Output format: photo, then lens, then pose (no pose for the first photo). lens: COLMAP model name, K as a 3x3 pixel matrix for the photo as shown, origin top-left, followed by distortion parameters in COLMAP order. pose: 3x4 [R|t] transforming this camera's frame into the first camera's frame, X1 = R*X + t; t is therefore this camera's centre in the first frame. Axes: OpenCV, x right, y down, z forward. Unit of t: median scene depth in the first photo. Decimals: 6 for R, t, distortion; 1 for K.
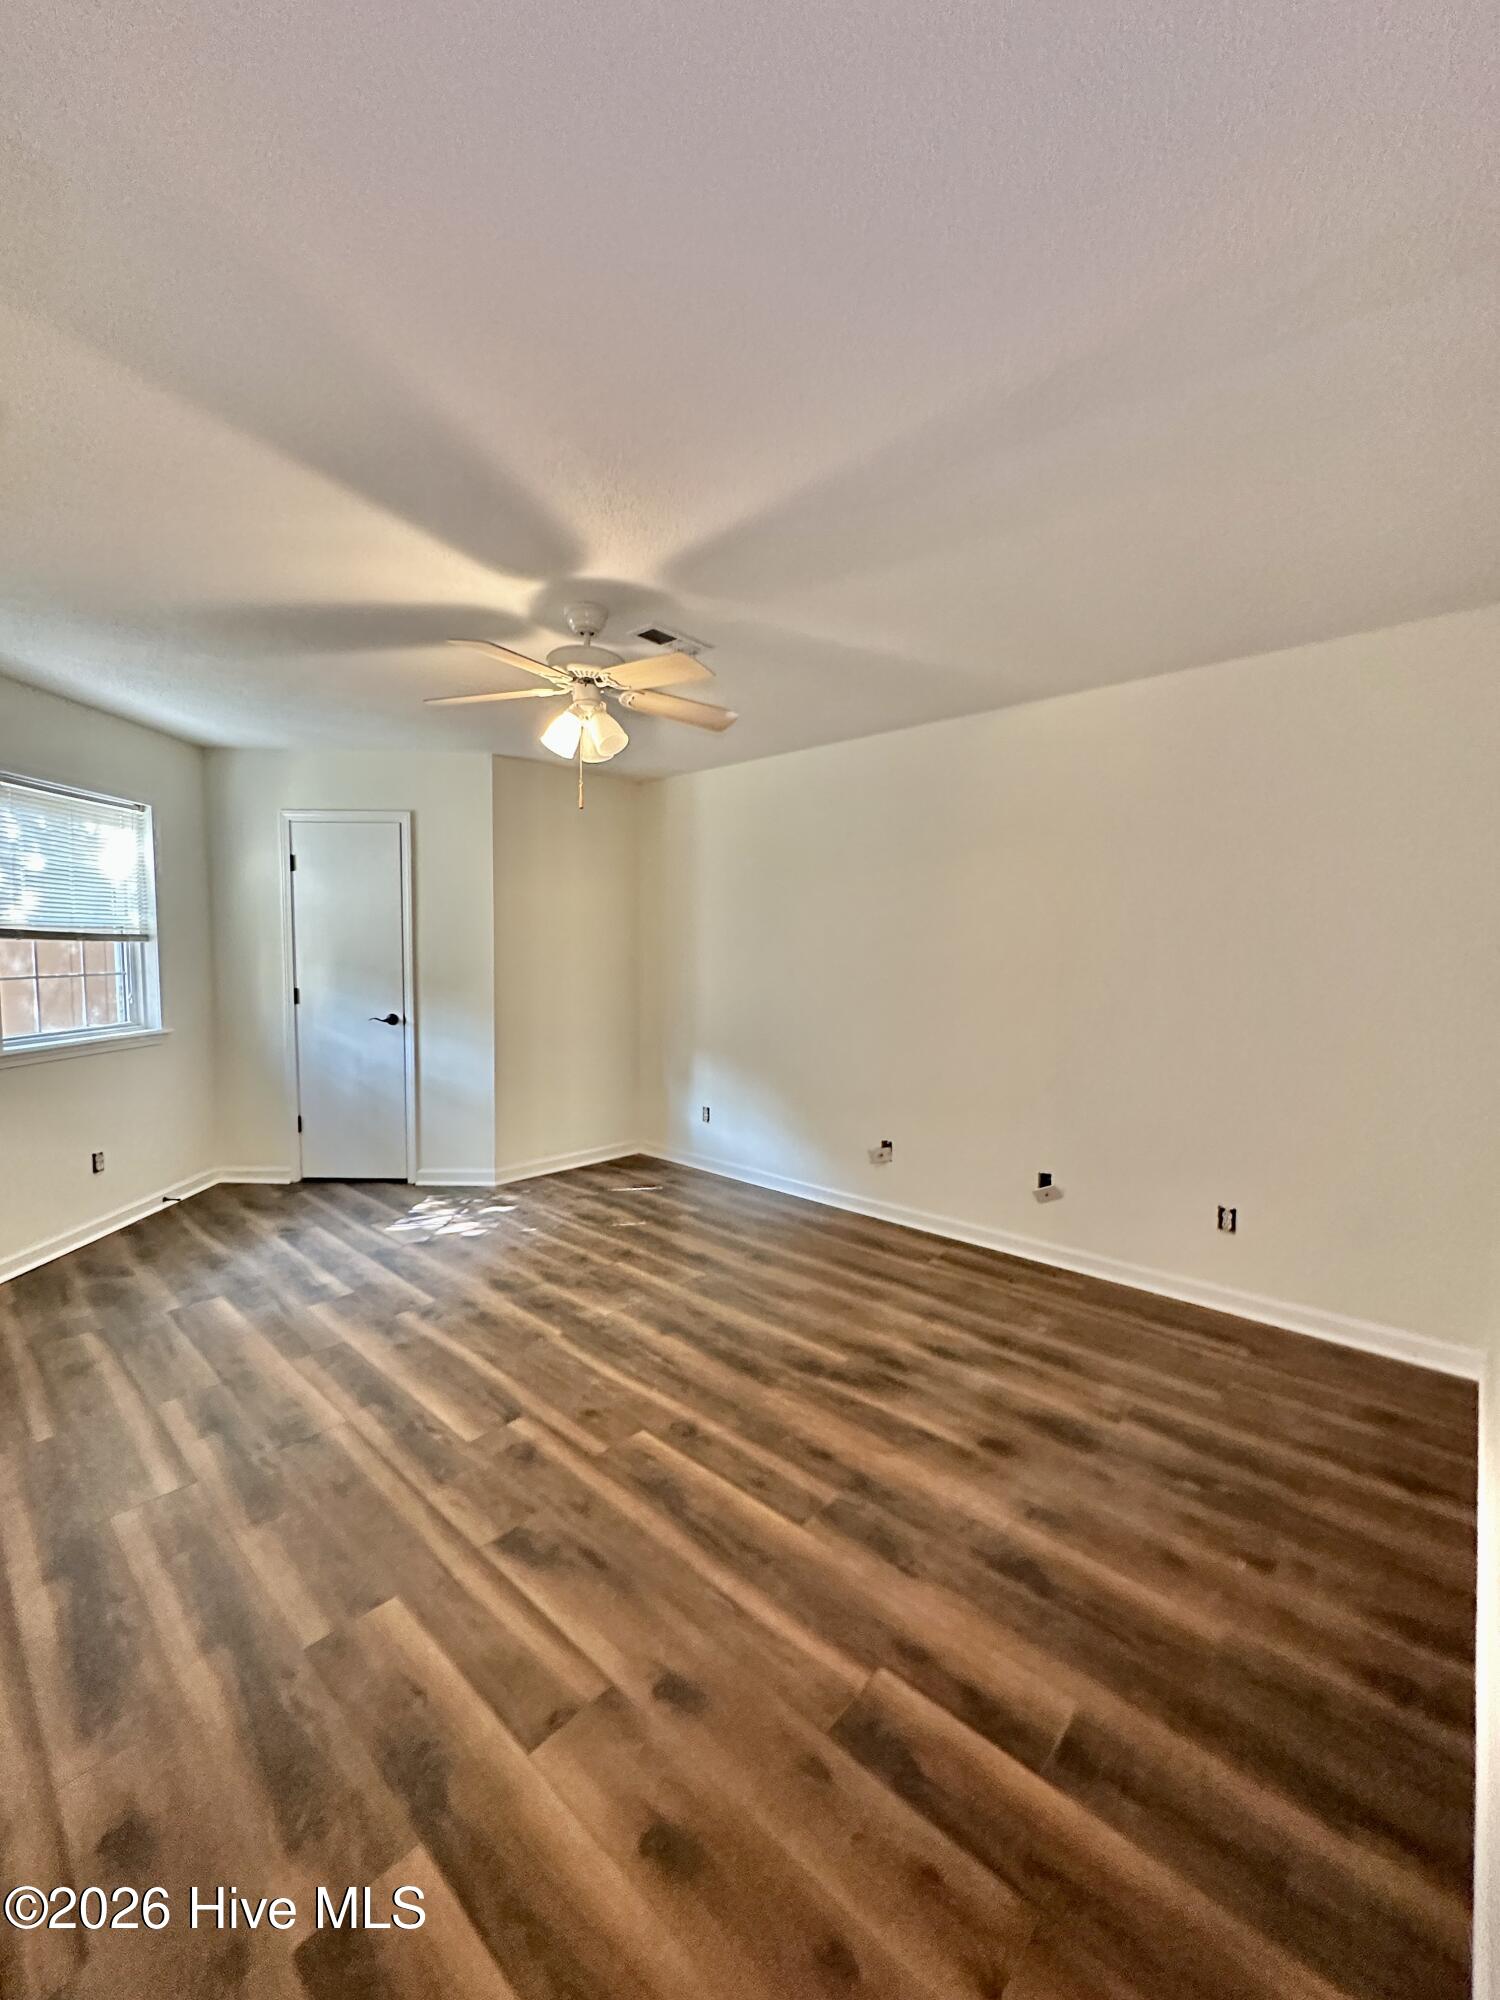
lens RADIAL K [[803.8, 0, 747.5], [0, 803.8, 1003.5], [0, 0, 1]] dist [-0.003192, 0.000176]
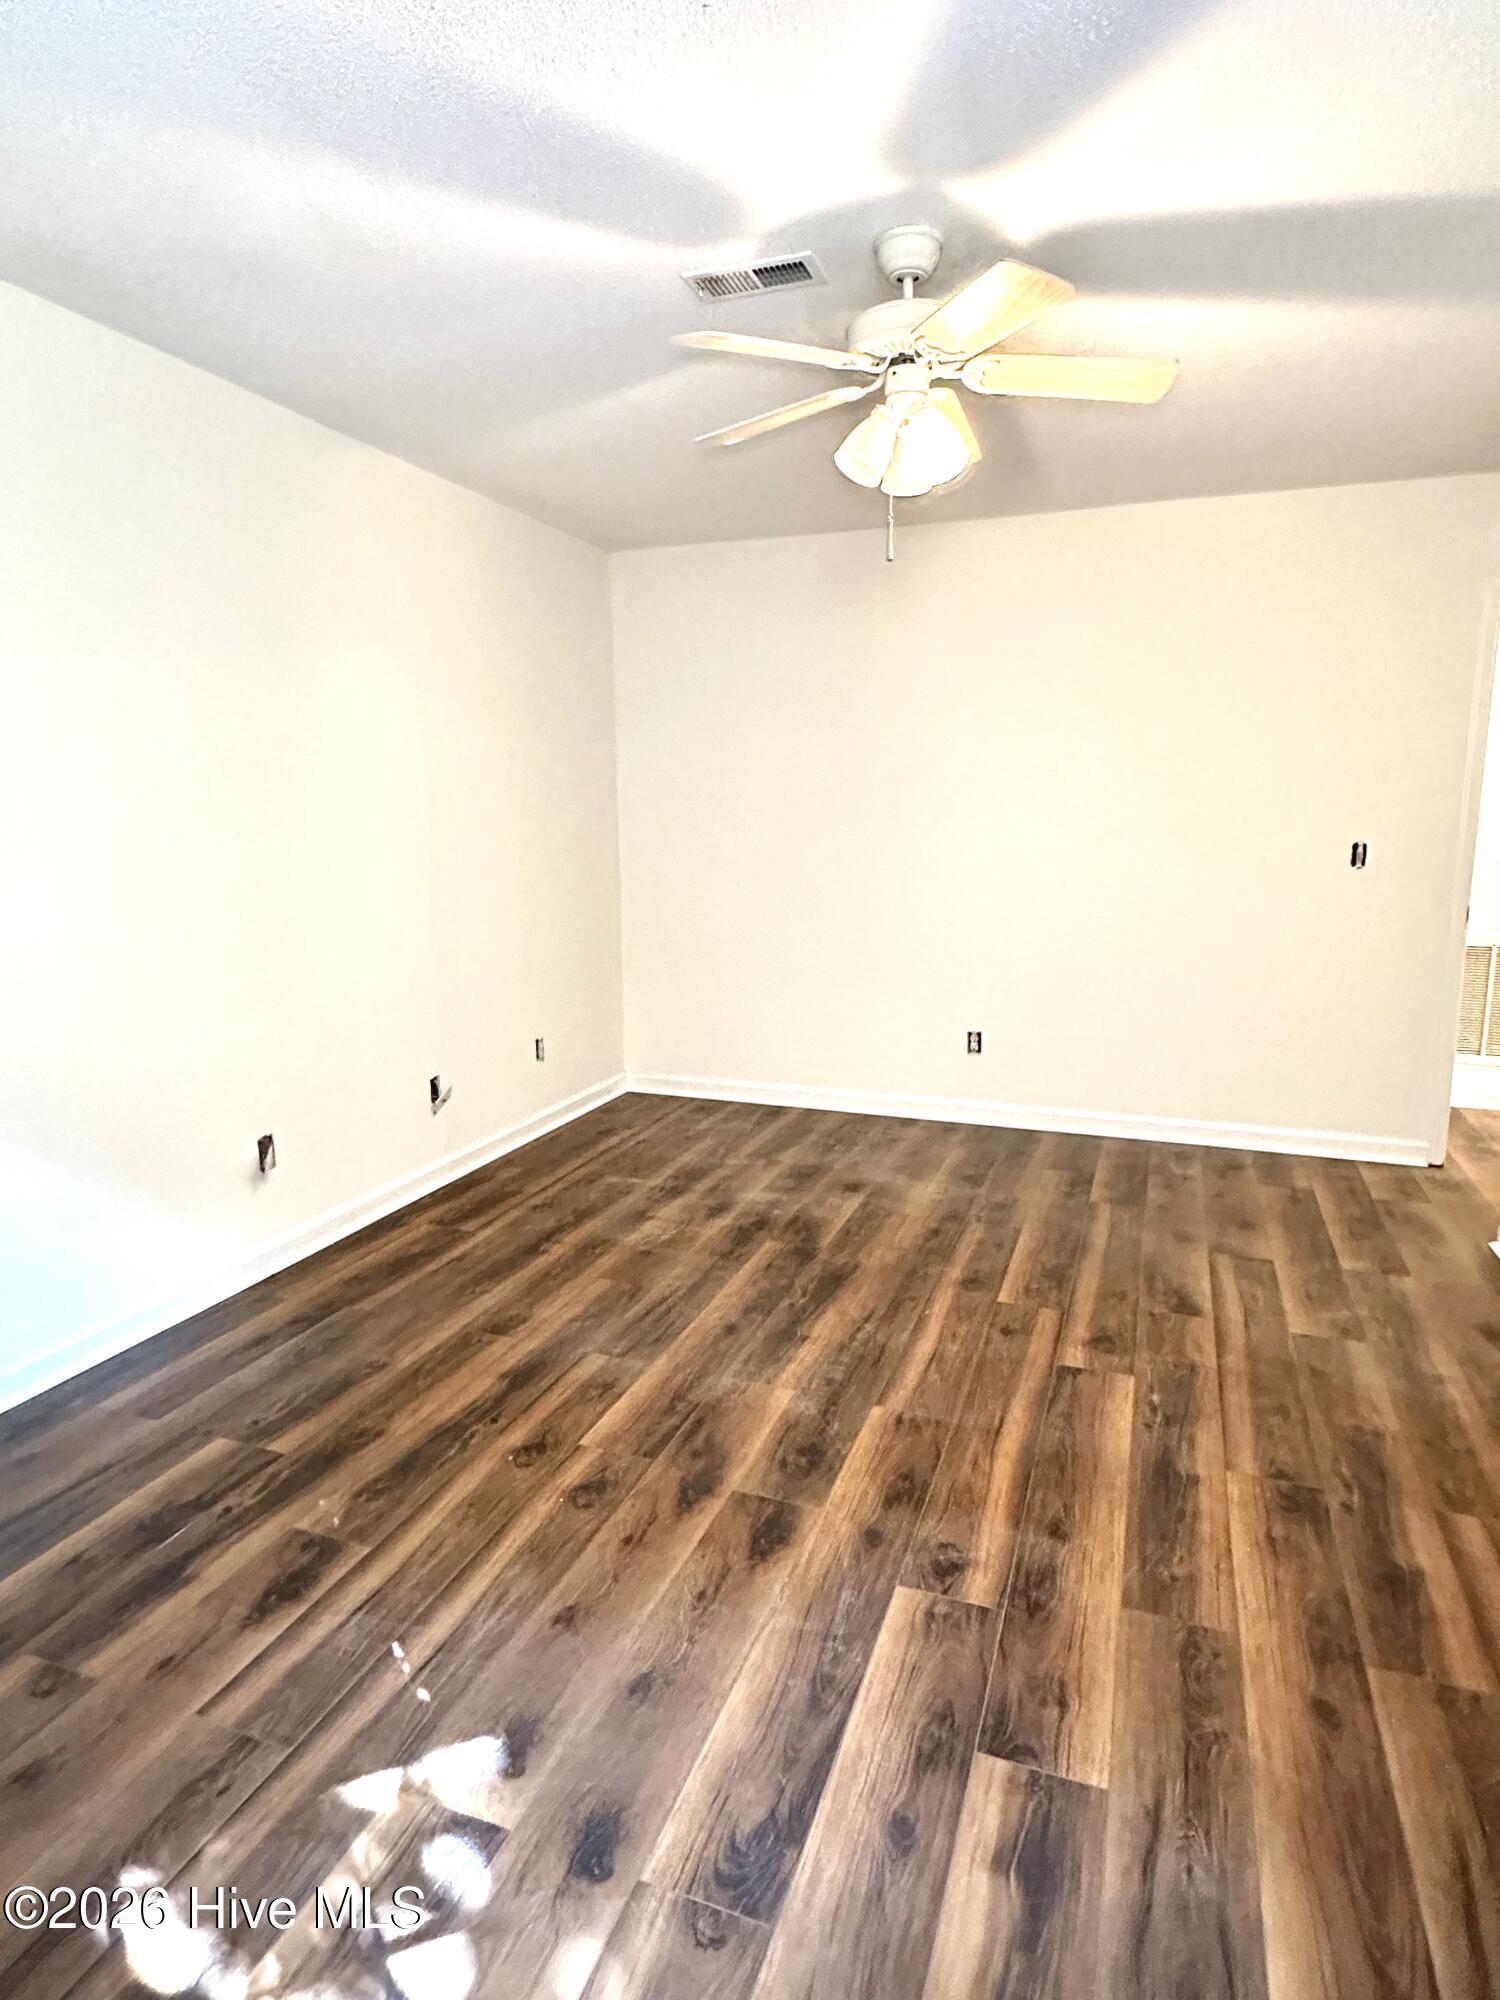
lens RADIAL K [[1123.5, 0, 748.2], [0, 1123.5, 997.4], [0, 0, 1]] dist [-0.004642, -0.002789]
pose [[-0.376370, -0.158748, 0.912767, -1.025451], [0.058933, 0.979113, 0.194588, -0.091273], [-0.924593, 0.127029, -0.359153, 1.475844]]
